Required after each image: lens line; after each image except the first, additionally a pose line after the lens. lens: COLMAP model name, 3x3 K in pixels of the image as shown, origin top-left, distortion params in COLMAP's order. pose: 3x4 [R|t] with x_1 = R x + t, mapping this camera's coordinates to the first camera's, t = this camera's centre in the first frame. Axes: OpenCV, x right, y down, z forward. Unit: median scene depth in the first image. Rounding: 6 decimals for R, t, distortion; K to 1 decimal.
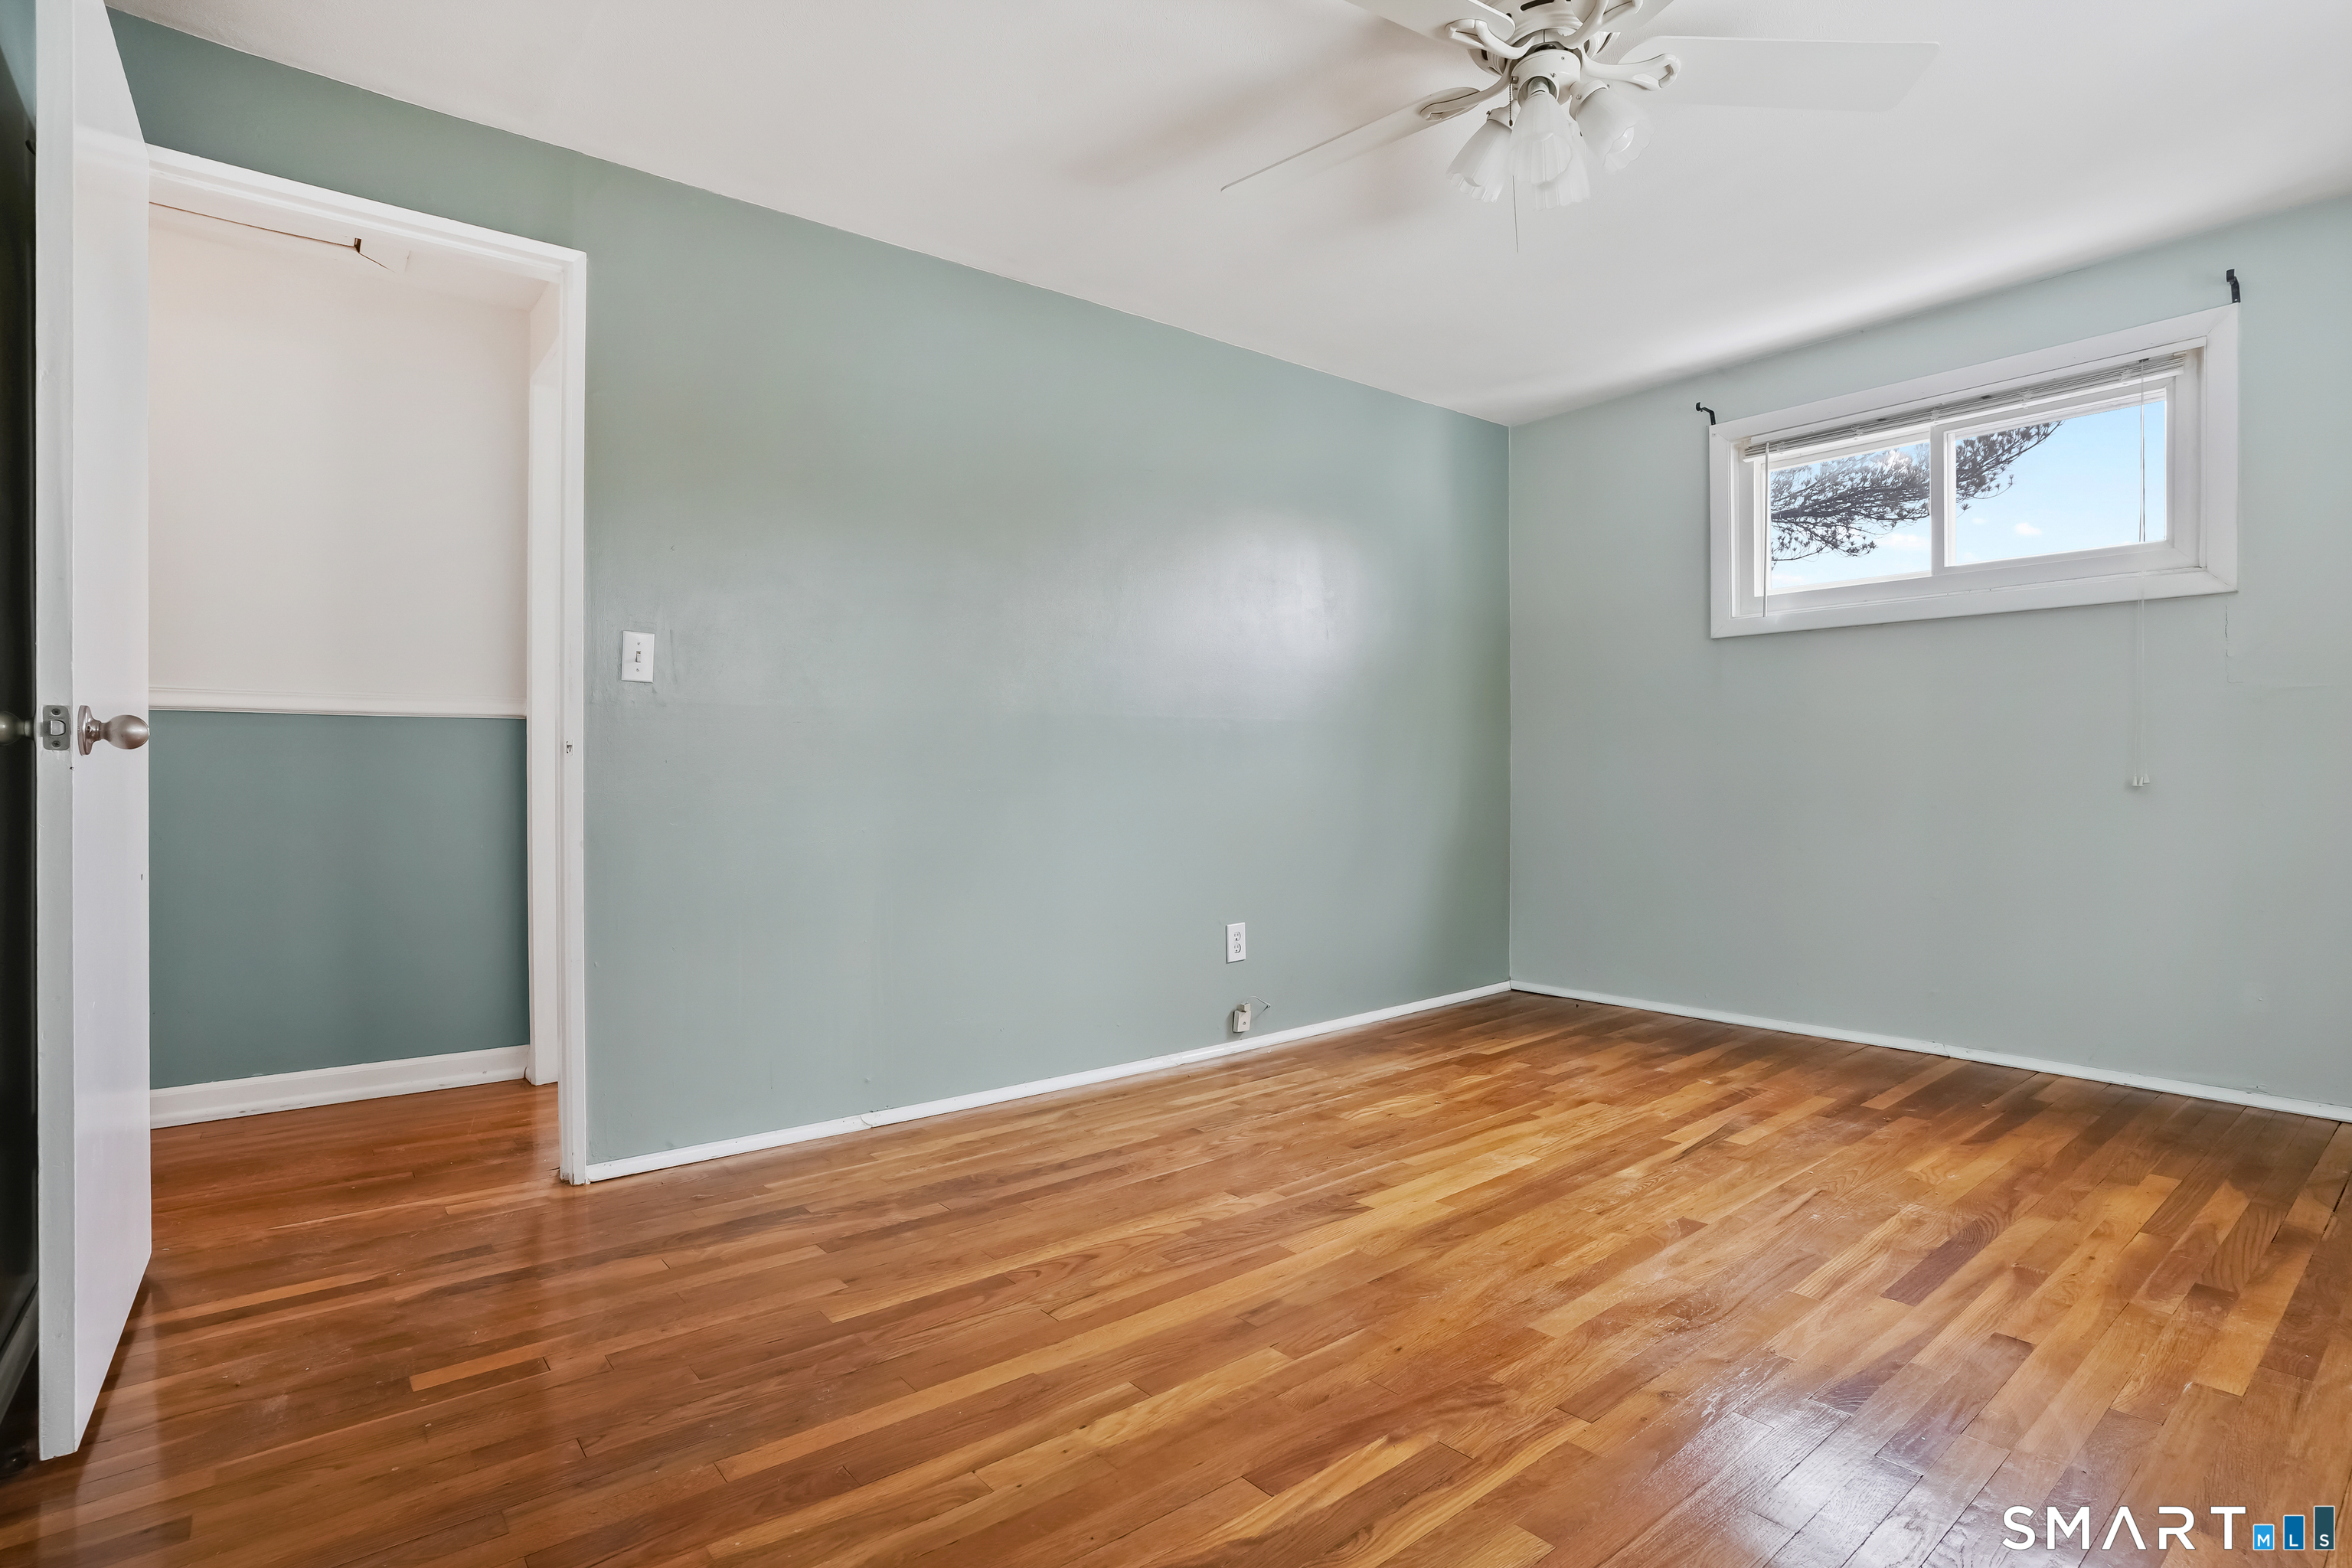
lens RADIAL K [[1183.8, 0, 1176.0], [0, 1183.8, 784.0], [0, 0, 1]] dist [-0.000816, 0.000902]
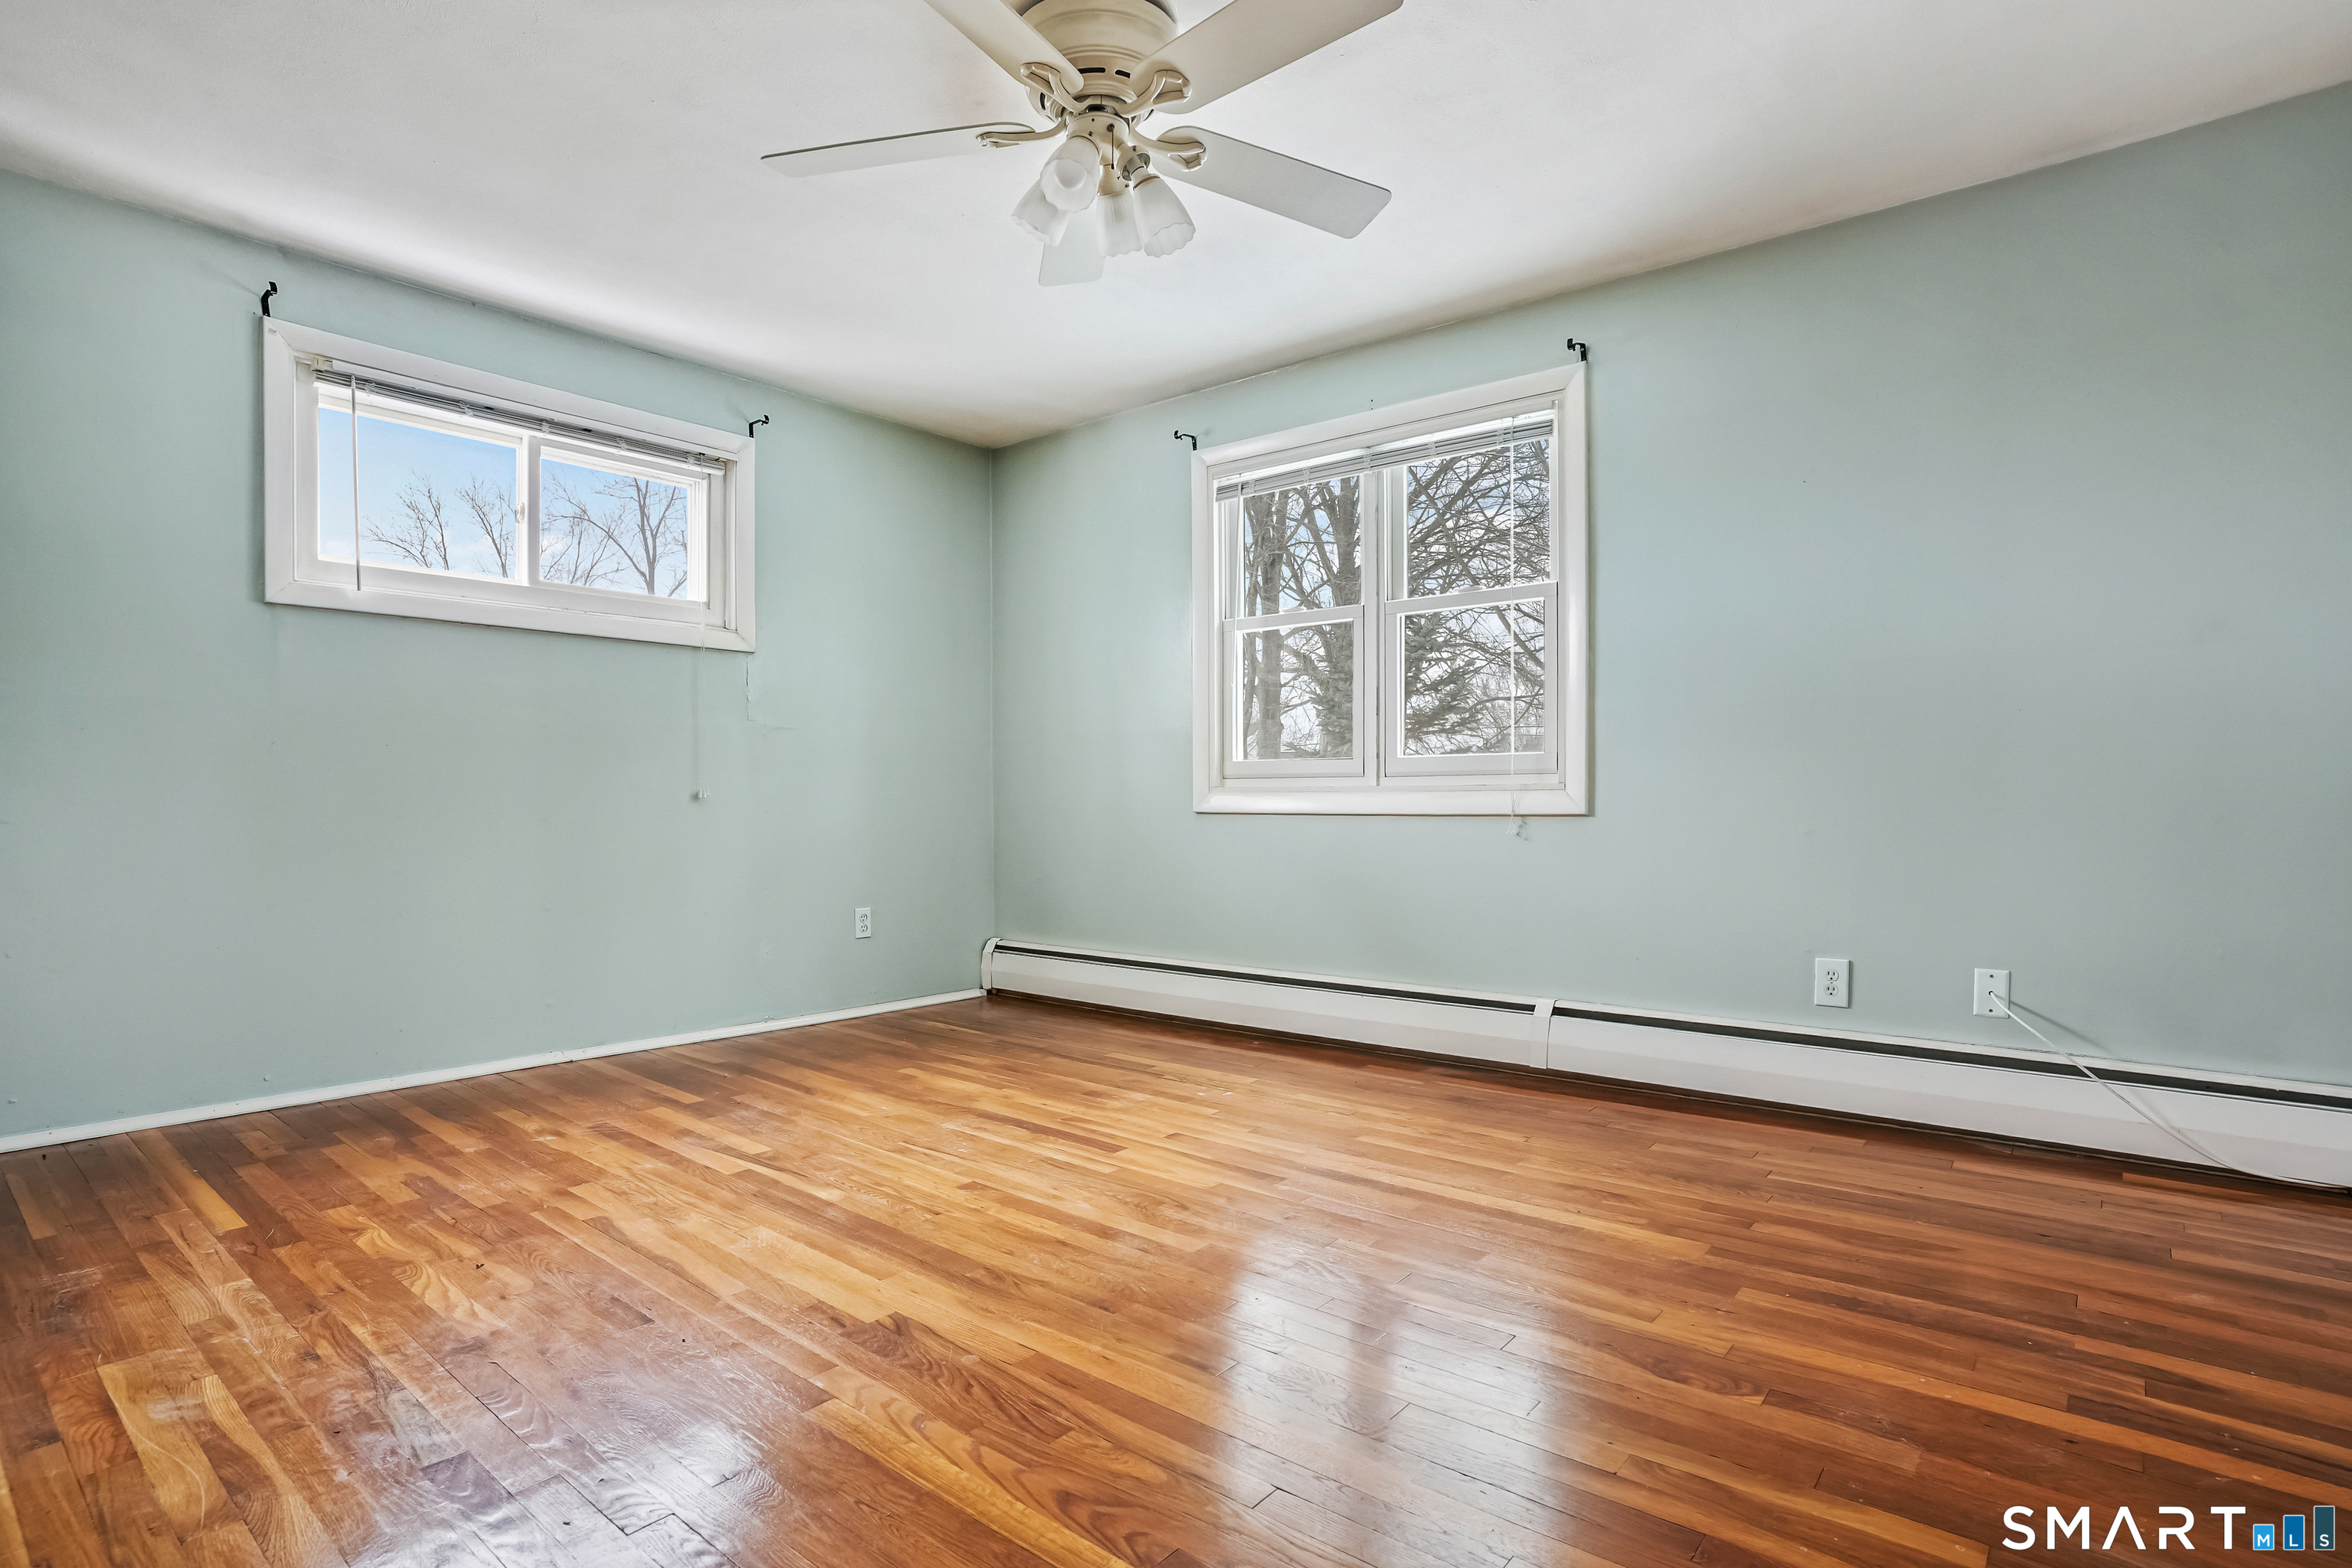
lens RADIAL K [[1183.8, 0, 1176.0], [0, 1183.8, 784.0], [0, 0, 1]] dist [-0.000816, 0.000902]
pose [[-0.189008, 0.024056, 0.981681, -0.640819], [0.000968, 0.999704, -0.024311, 0.018572], [-0.981975, -0.003644, -0.188976, 0.928220]]
